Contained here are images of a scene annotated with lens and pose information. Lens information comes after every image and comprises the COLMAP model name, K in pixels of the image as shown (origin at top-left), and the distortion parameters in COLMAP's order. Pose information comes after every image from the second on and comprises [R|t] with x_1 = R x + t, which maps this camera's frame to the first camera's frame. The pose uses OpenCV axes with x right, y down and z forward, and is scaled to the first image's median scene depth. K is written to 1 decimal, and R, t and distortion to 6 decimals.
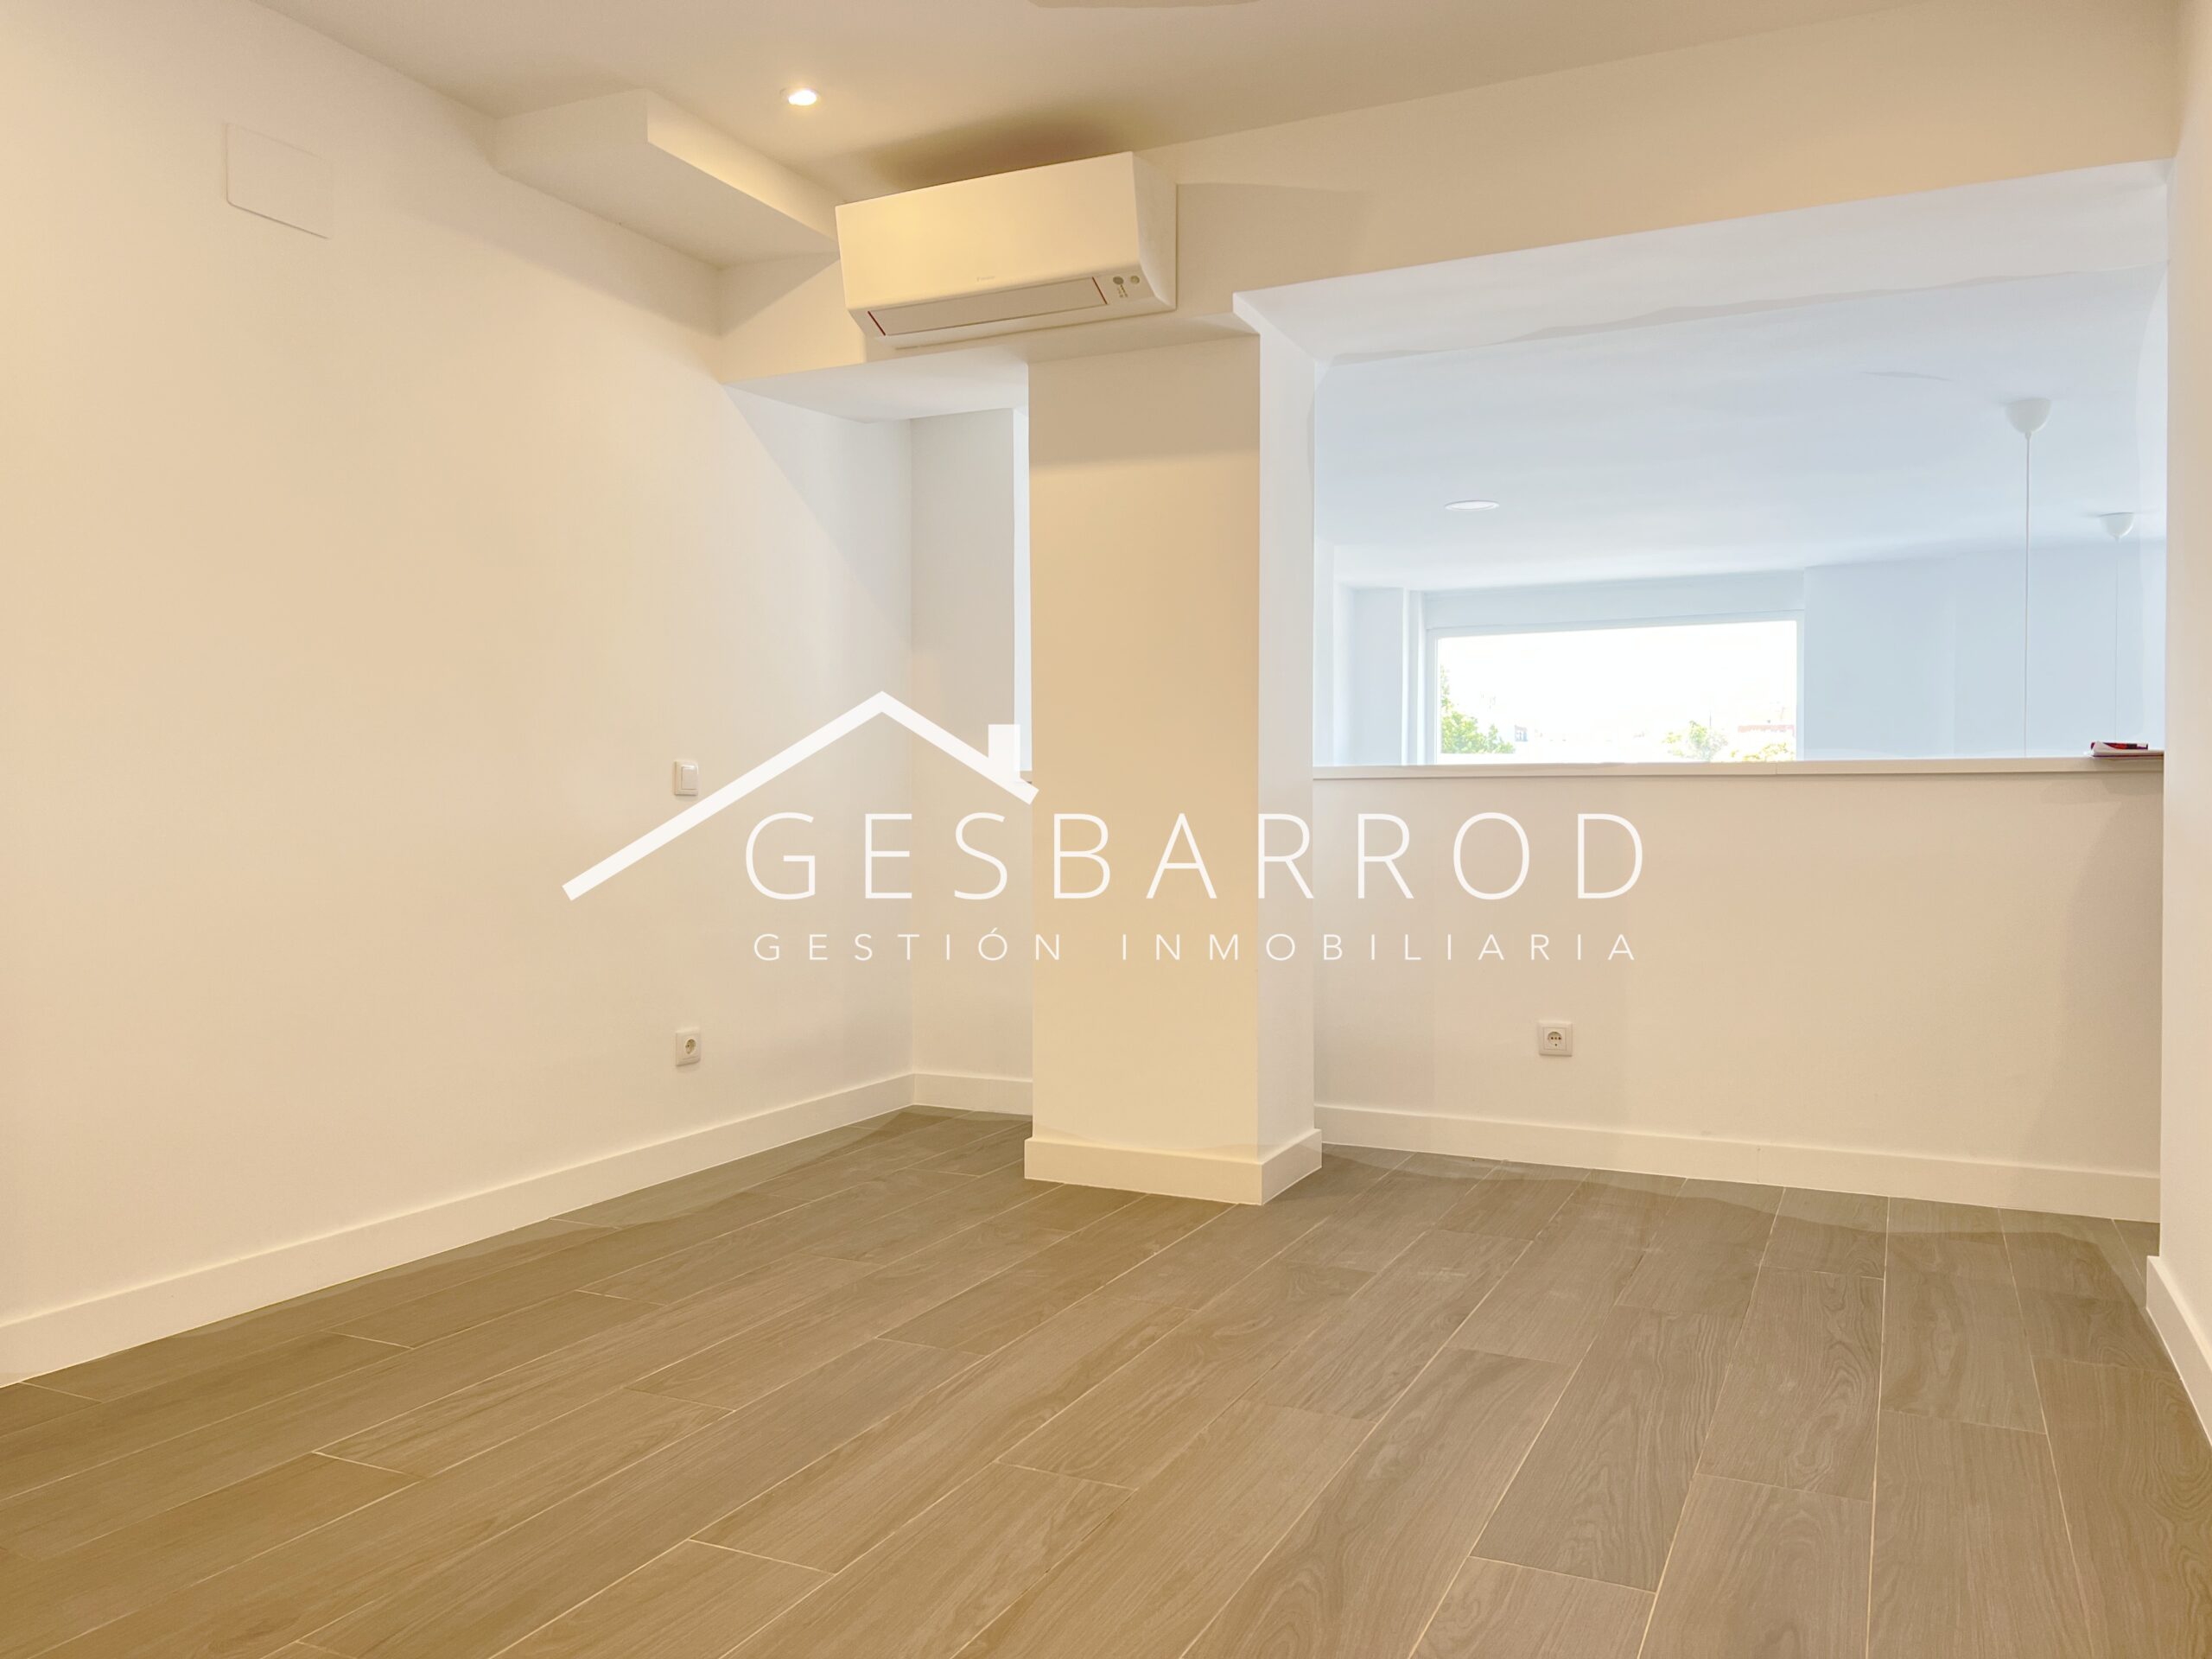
lens RADIAL K [[1654.2, 0, 1110.2], [0, 1654.2, 825.0], [0, 0, 1]] dist [0.059575, -0.058867]
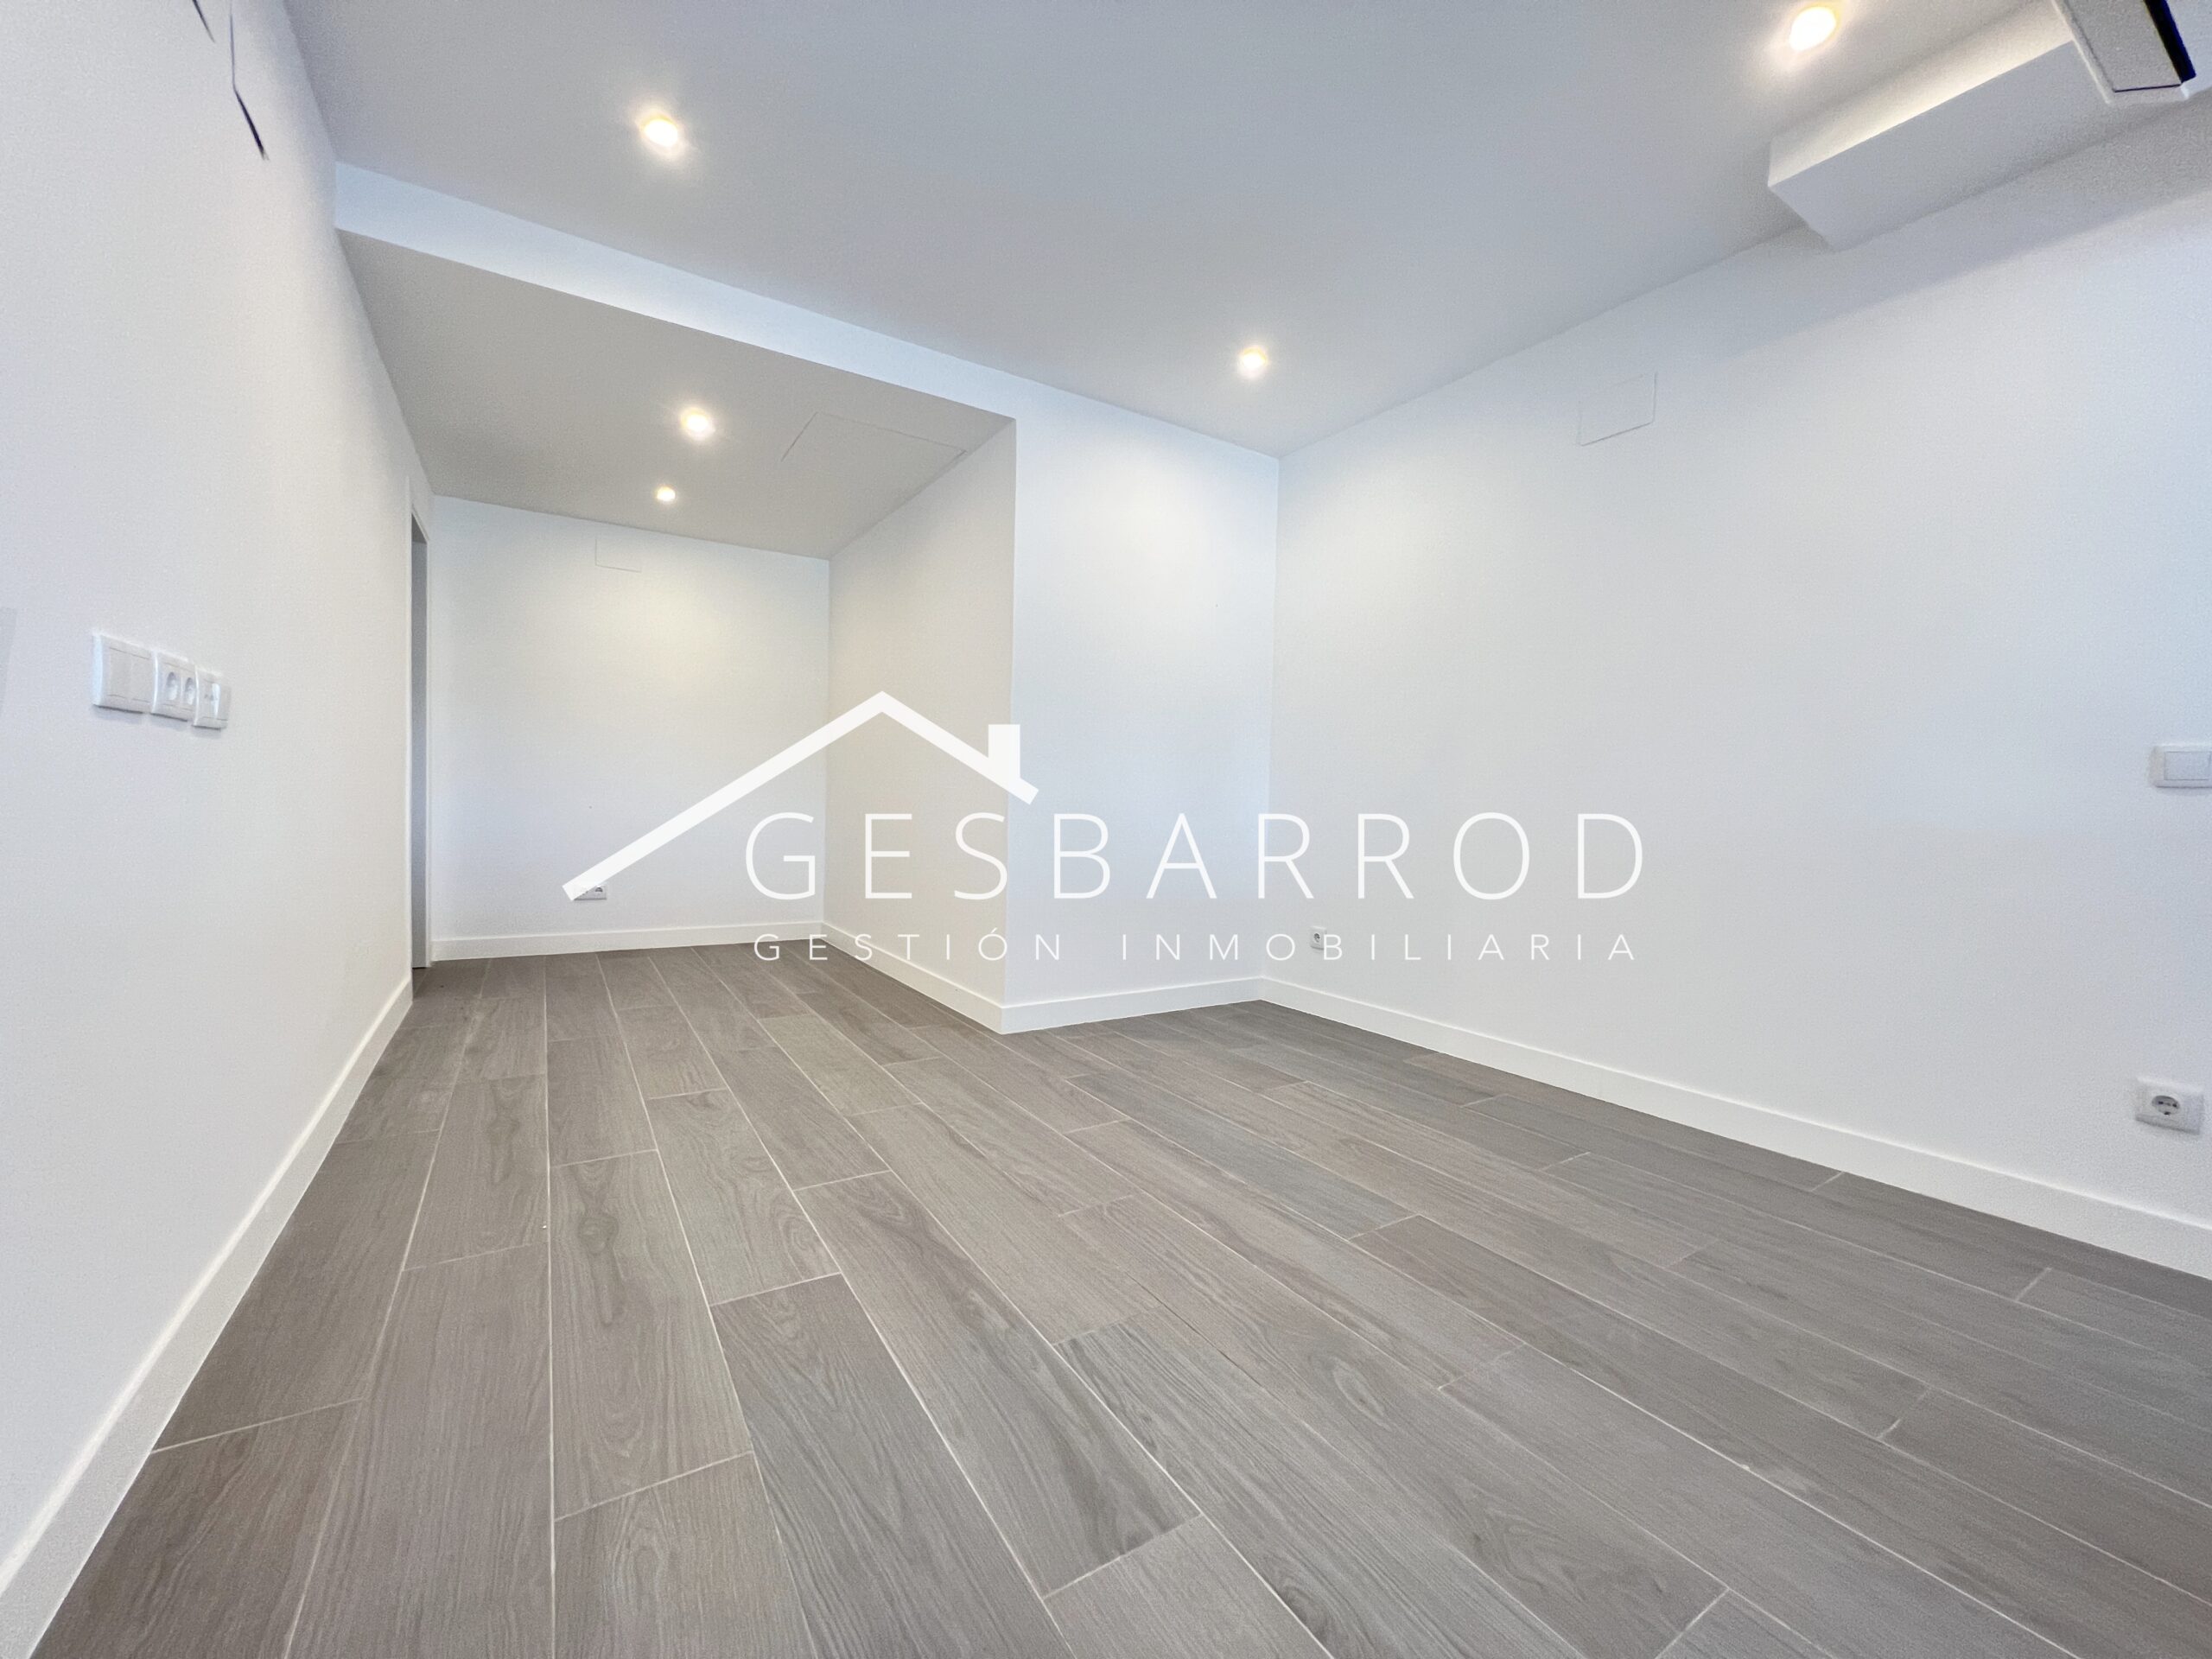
lens RADIAL K [[886.0, 0, 1104.4], [0, 886.0, 826.6], [0, 0, 1]] dist [-0.000660, 0.000570]
pose [[-0.531586, 0.010252, -0.846942, 0.592720], [-0.038263, 0.998615, 0.036104, 0.008300], [0.846140, 0.051599, -0.530458, 1.262642]]
